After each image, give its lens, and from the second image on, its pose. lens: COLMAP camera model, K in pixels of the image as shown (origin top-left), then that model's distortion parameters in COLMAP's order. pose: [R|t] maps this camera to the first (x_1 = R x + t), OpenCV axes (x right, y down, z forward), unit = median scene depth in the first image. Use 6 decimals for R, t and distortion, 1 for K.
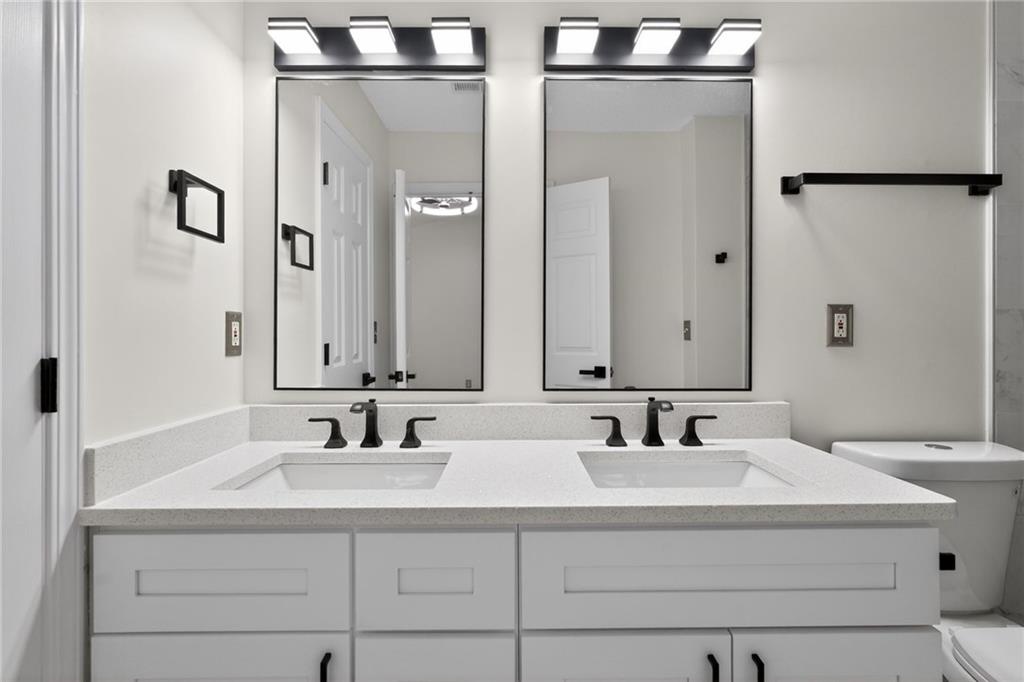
lens RADIAL K [[507.0, 0, 511.8], [0, 507.0, 336.1], [0, 0, 1]] dist [-0.008674, 0.001277]
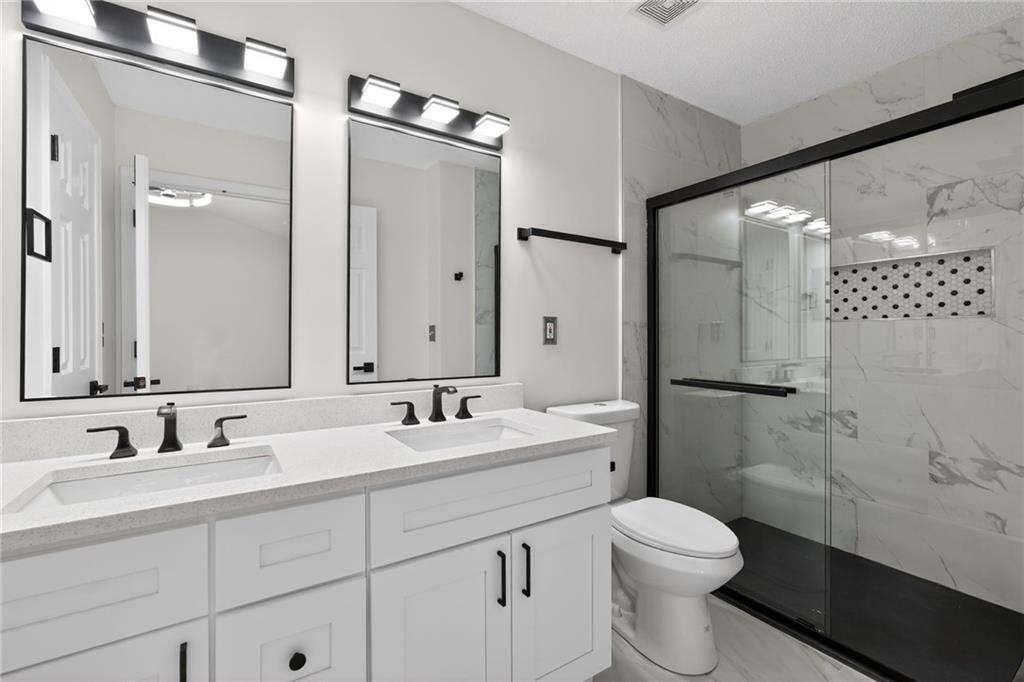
lens RADIAL K [[455.5, 0, 521.7], [0, 455.5, 340.0], [0, 0, 1]] dist [-0.007426, 0.002363]
pose [[0.834555, -0.004029, 0.550910, -0.191681], [0.001322, 0.999985, 0.005311, -0.000269], [-0.550923, -0.003704, 0.834548, -0.105188]]
